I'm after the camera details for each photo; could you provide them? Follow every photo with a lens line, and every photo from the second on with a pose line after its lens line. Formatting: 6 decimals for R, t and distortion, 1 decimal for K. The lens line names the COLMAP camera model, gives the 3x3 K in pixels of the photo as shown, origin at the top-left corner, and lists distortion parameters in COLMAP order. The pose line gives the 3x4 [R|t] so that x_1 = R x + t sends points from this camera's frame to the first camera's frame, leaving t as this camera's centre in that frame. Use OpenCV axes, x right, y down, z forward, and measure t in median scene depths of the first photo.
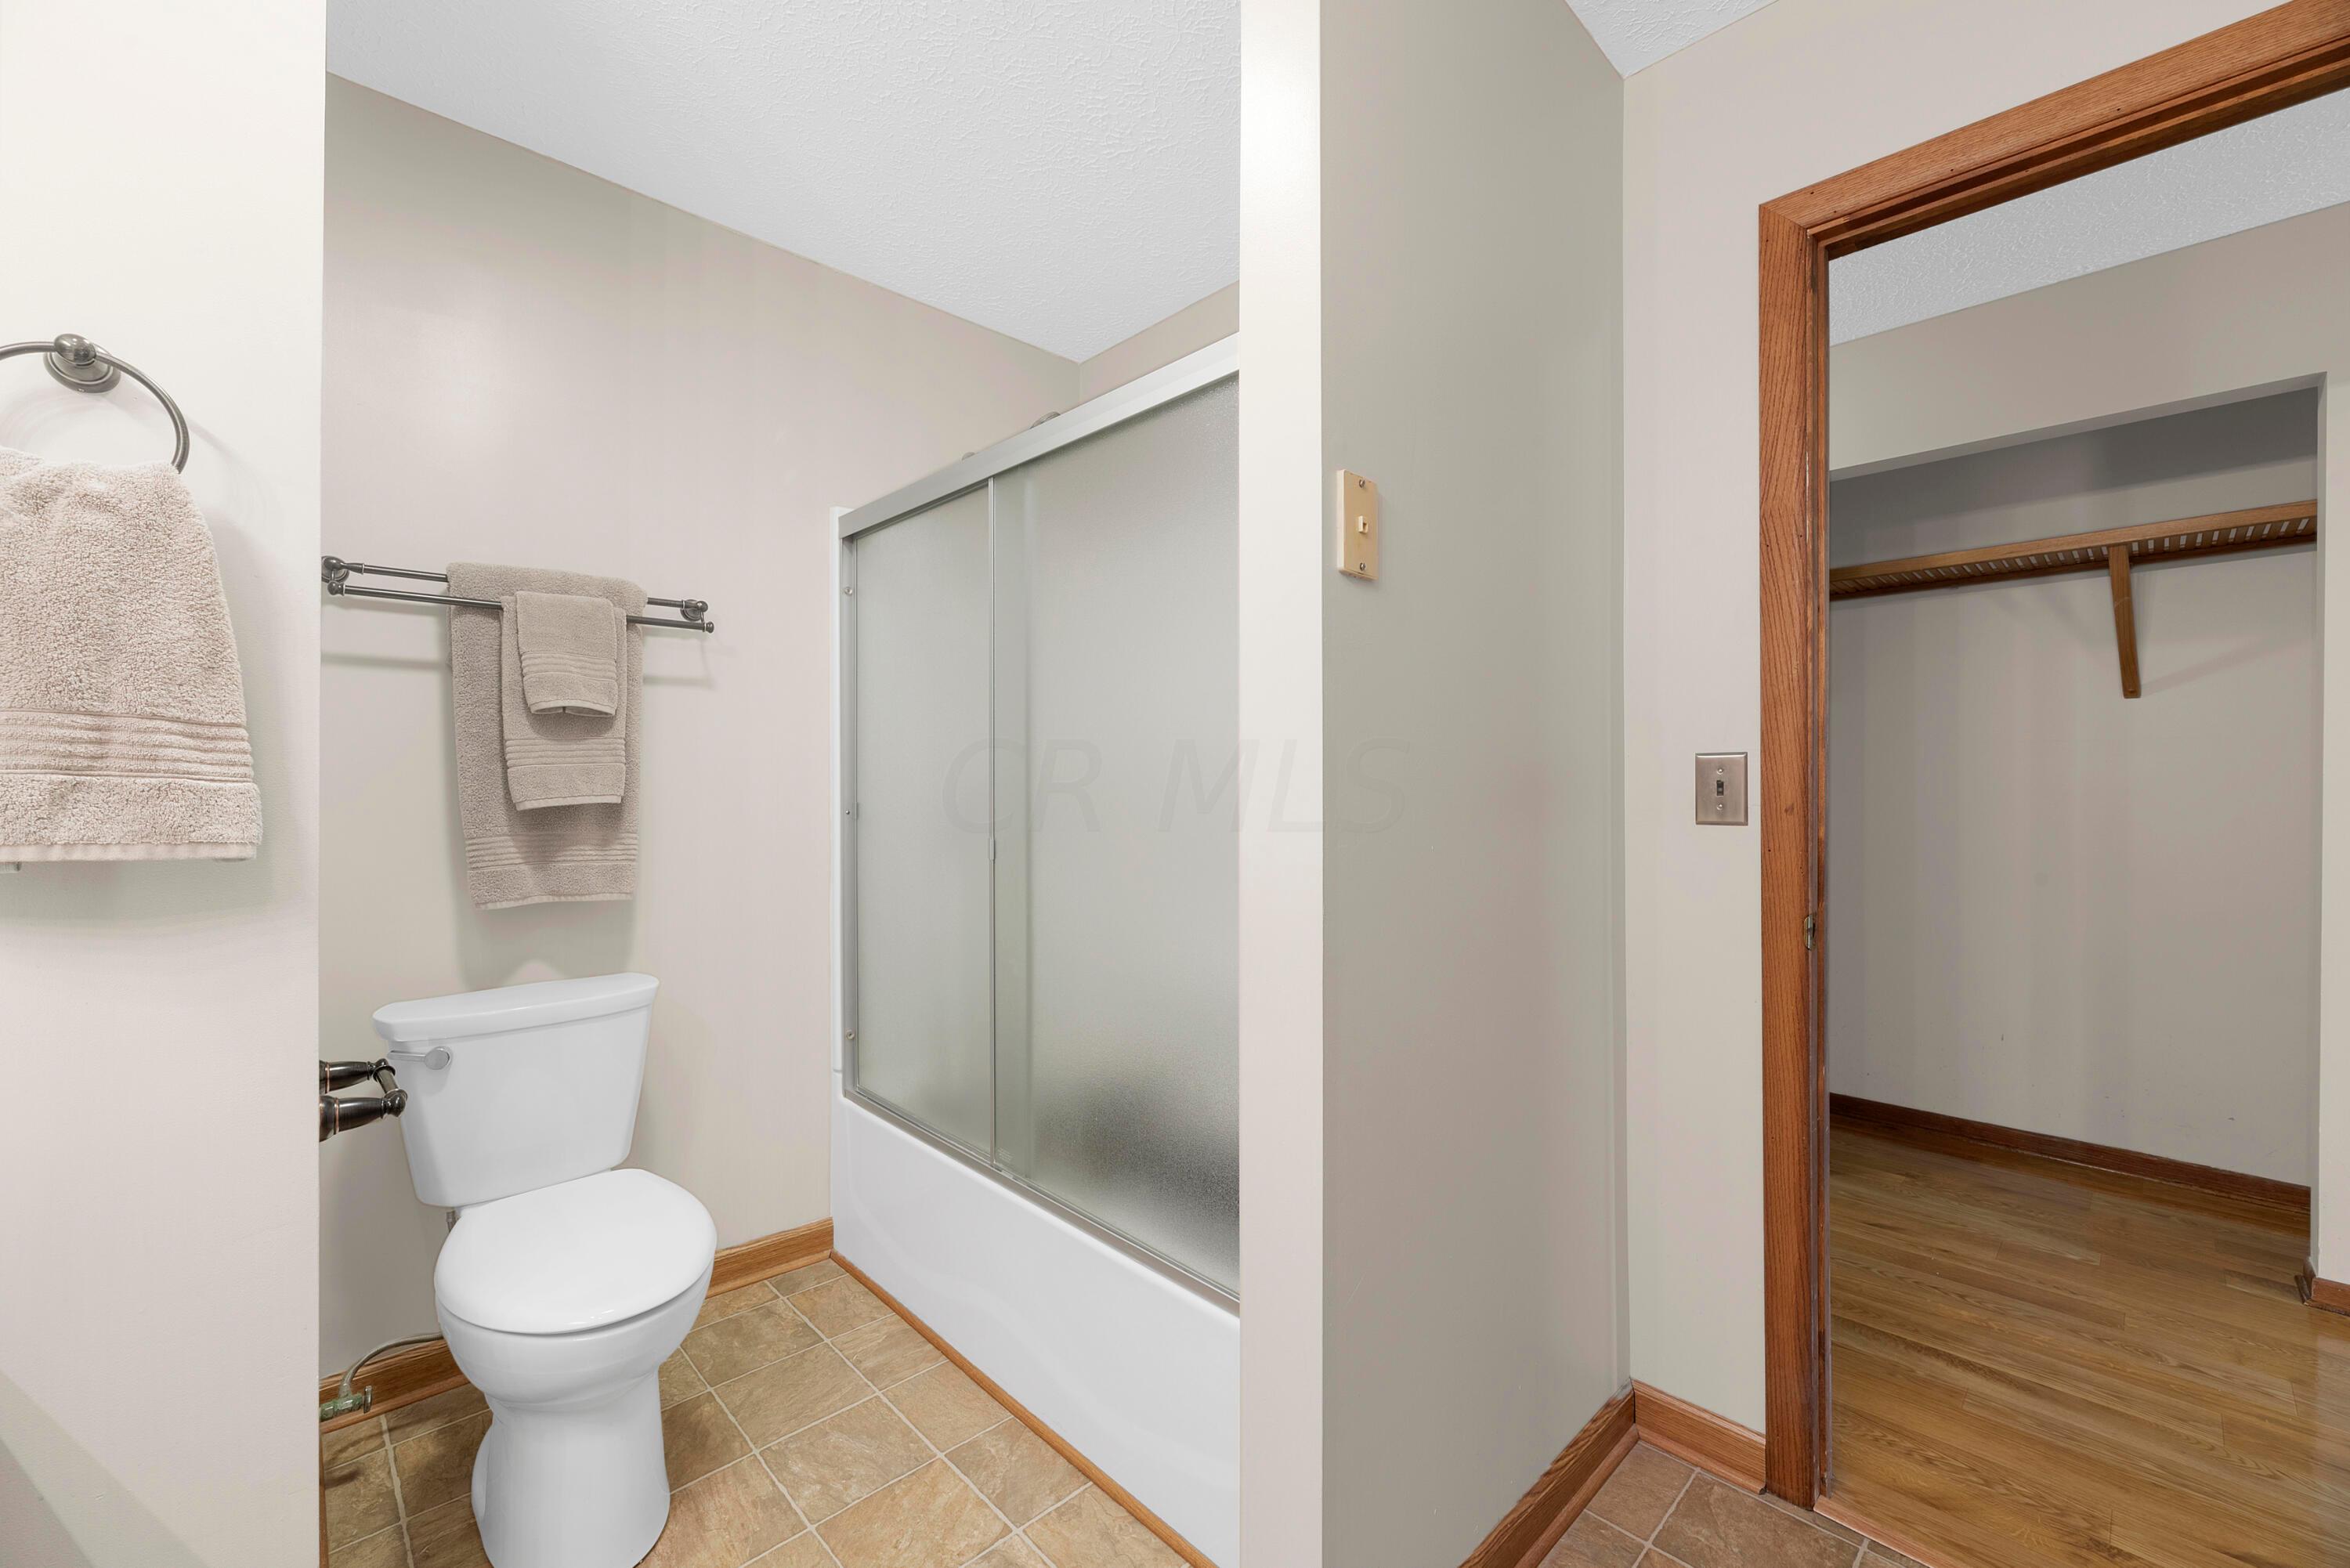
lens RADIAL K [[942.8, 0, 1173.2], [0, 942.8, 780.5], [0, 0, 1]] dist [-0.001687, -0.000300]
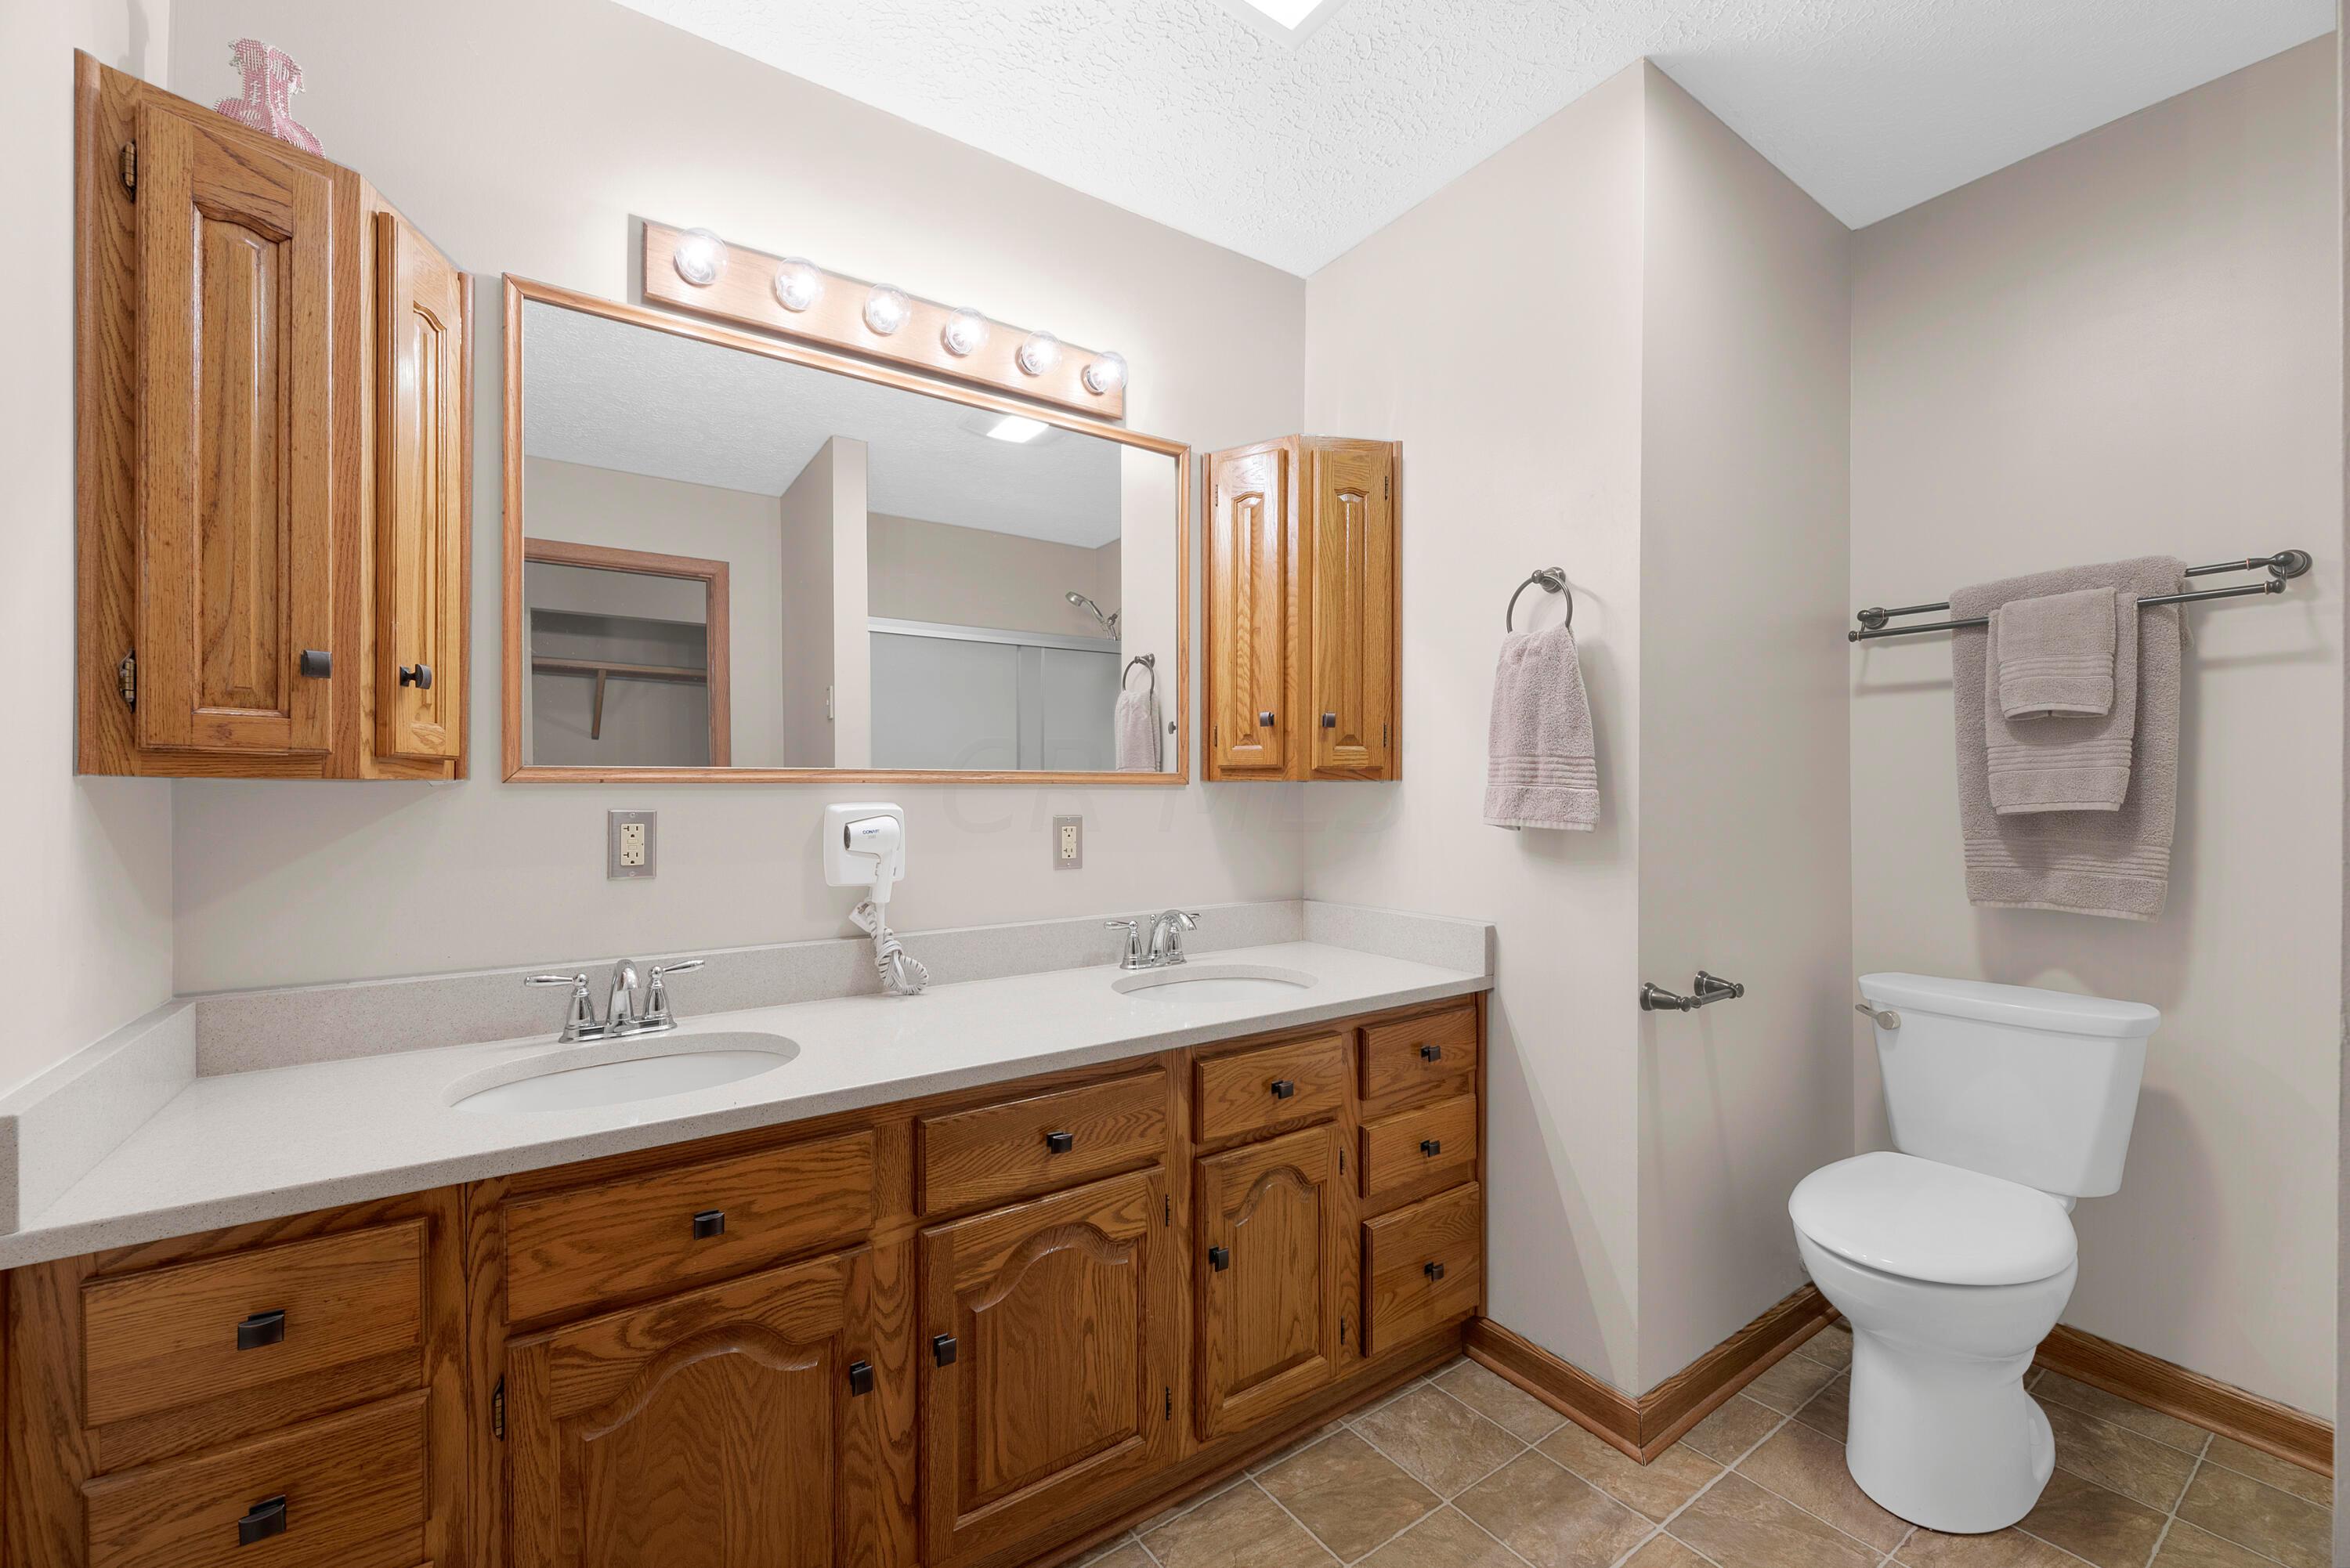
lens RADIAL K [[942.8, 0, 1172.1], [0, 942.8, 787.1], [0, 0, 1]] dist [-0.001687, -0.000300]
pose [[-0.165569, -0.000372, -0.986198, 0.481164], [0.004848, 0.999988, -0.001191, -0.001857], [0.986186, -0.004979, -0.165566, 0.271632]]
